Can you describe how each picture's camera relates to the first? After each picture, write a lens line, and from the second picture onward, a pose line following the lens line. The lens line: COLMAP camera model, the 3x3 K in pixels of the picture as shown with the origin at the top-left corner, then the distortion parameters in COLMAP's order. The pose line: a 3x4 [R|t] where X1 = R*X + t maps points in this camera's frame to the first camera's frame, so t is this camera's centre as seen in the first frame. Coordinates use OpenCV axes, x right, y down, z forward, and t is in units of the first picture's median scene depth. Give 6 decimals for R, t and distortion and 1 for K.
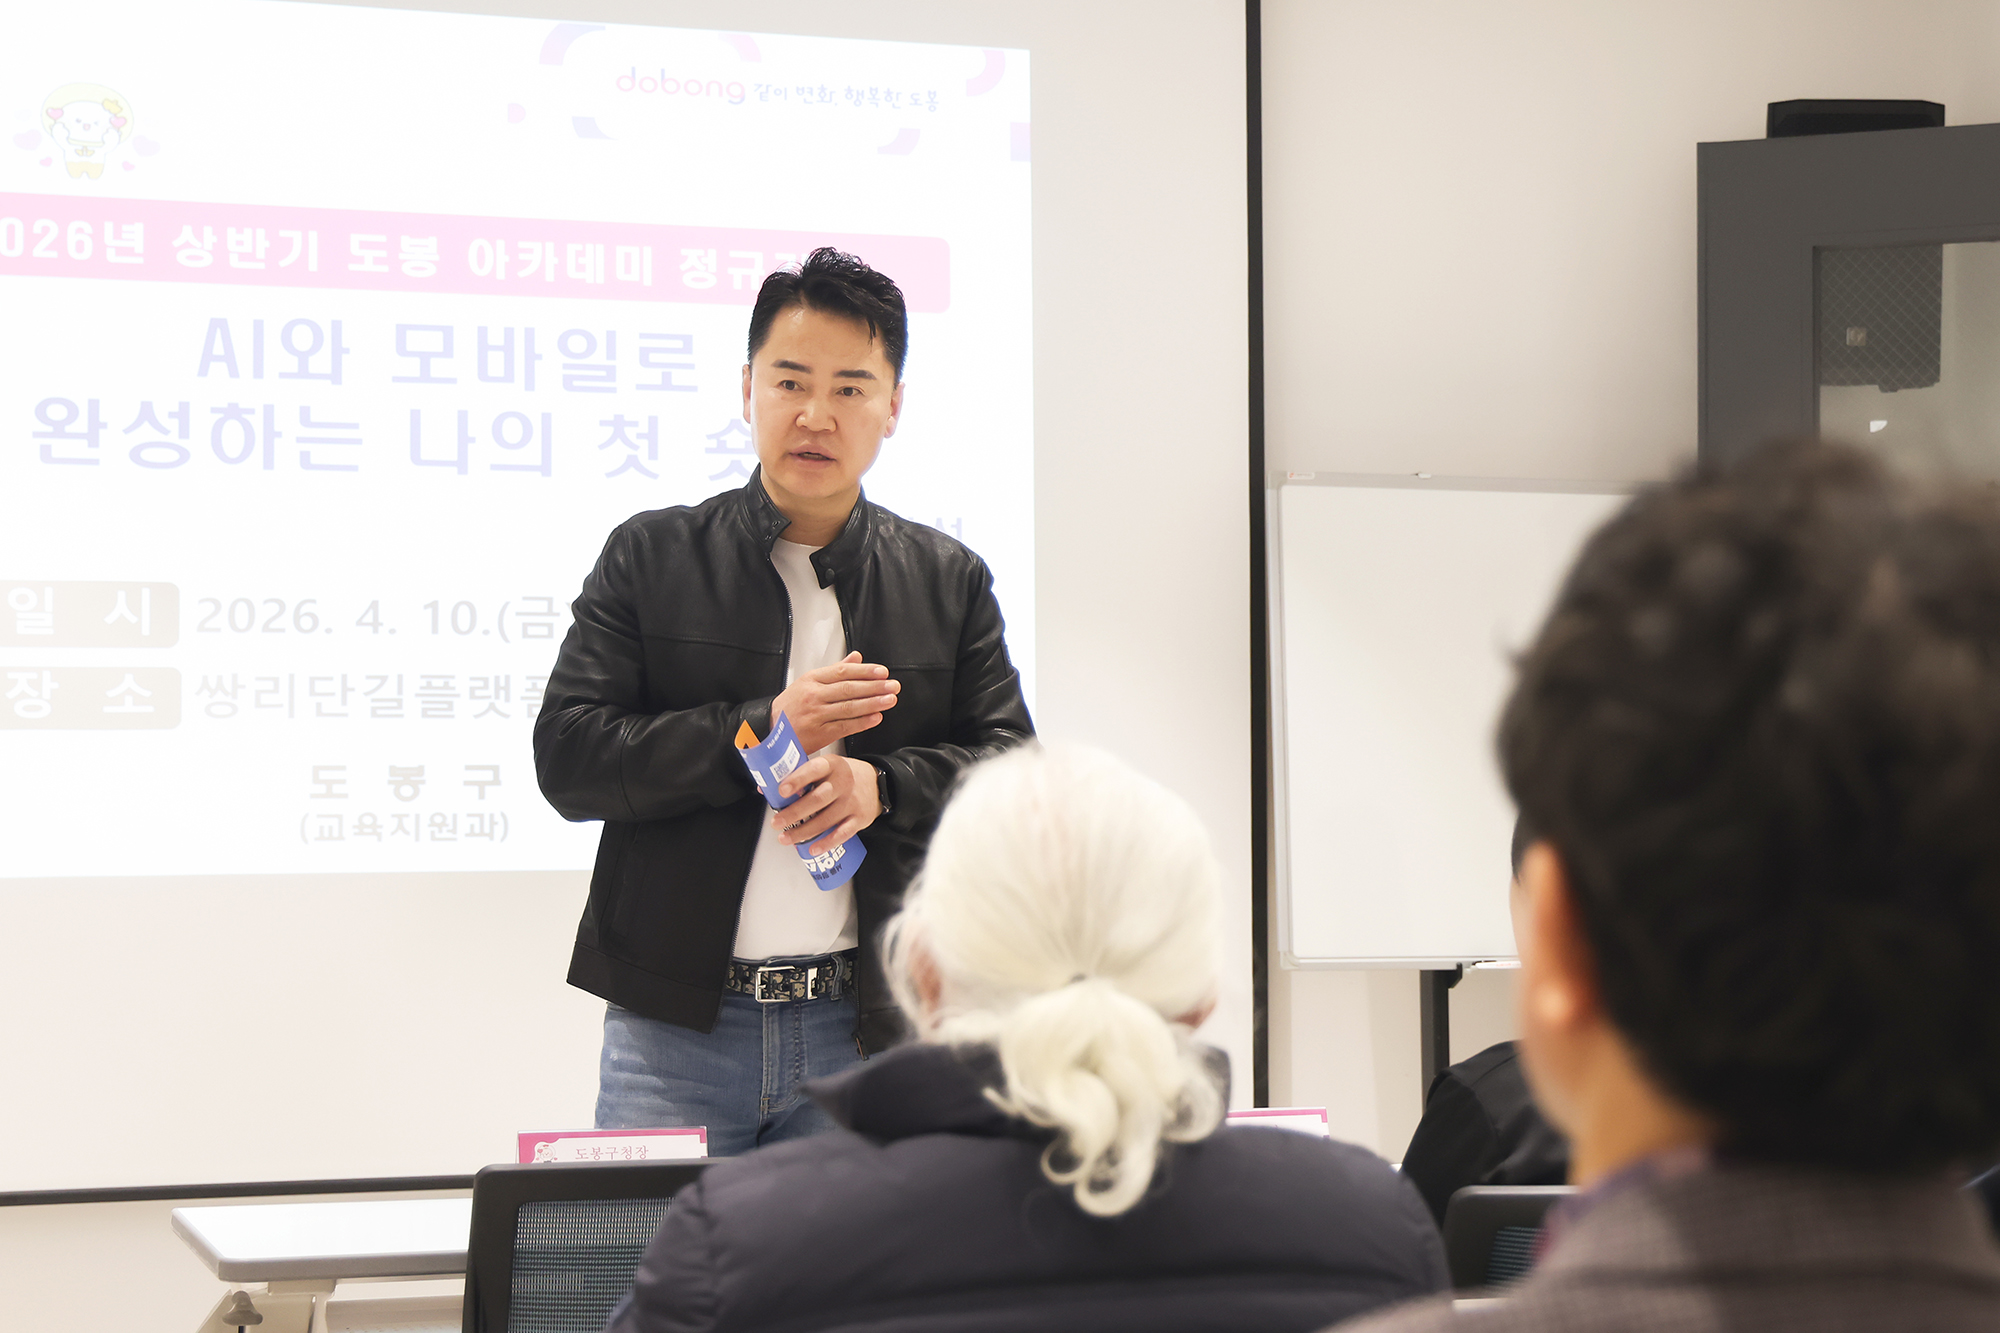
lens RADIAL K [[4493.8, 0, 1339.2], [0, 4493.8, 645.2], [0, 0, 1]] dist [0.204110, 0.000000]
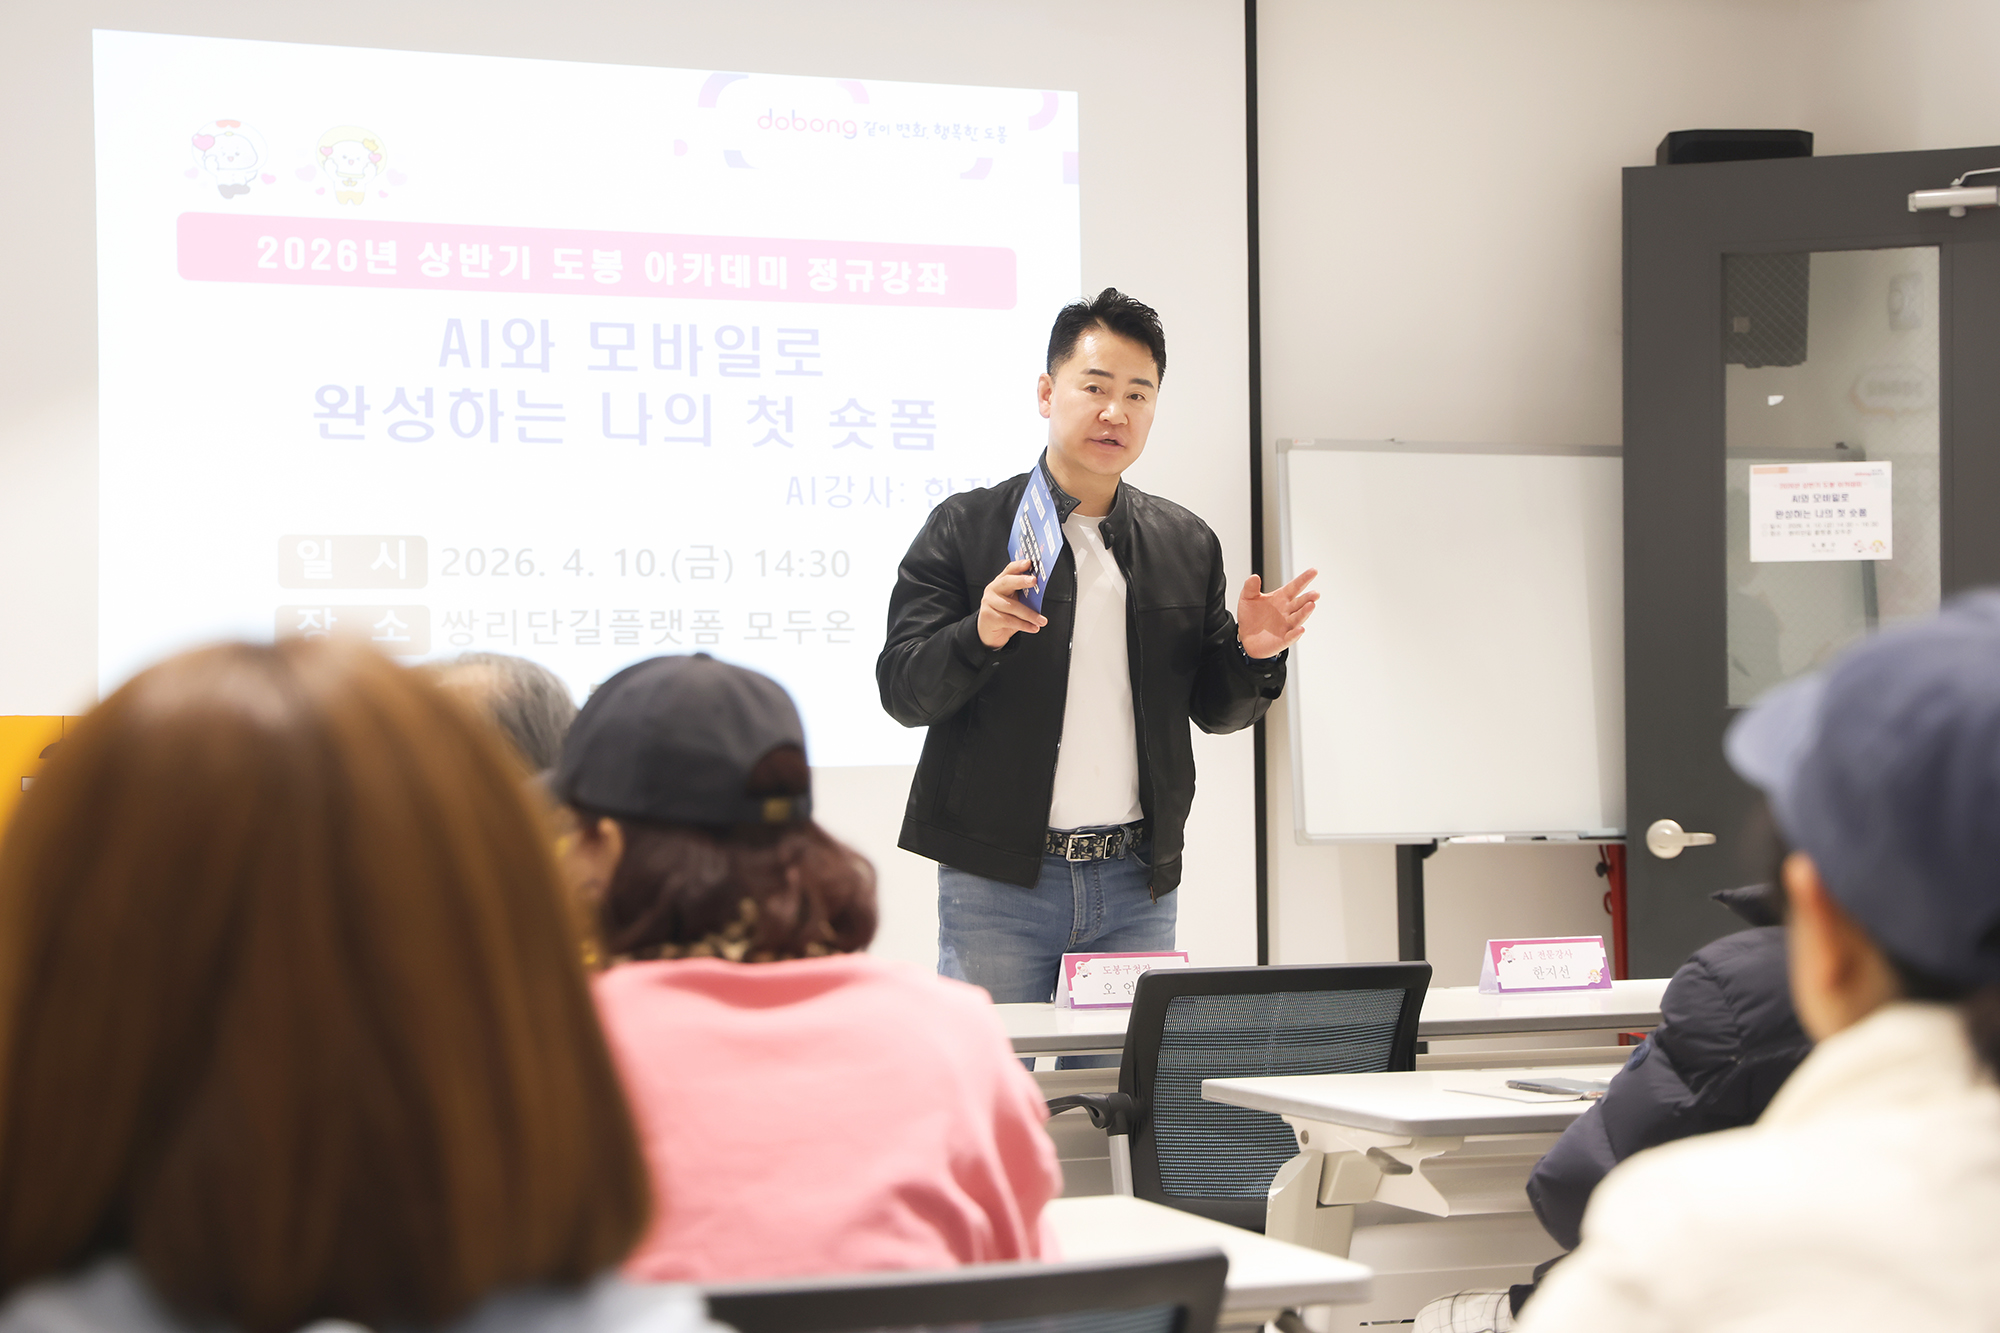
lens RADIAL K [[4507.4, 0, 1086.0], [0, 4507.4, 666.0], [0, 0, 1]] dist [0.316516, 0.000000]
pose [[0.996938, -0.006978, 0.077890, -0.170134], [0.005219, 0.999727, 0.022776, -0.005364], [-0.078027, -0.022299, 0.996702, -0.228838]]
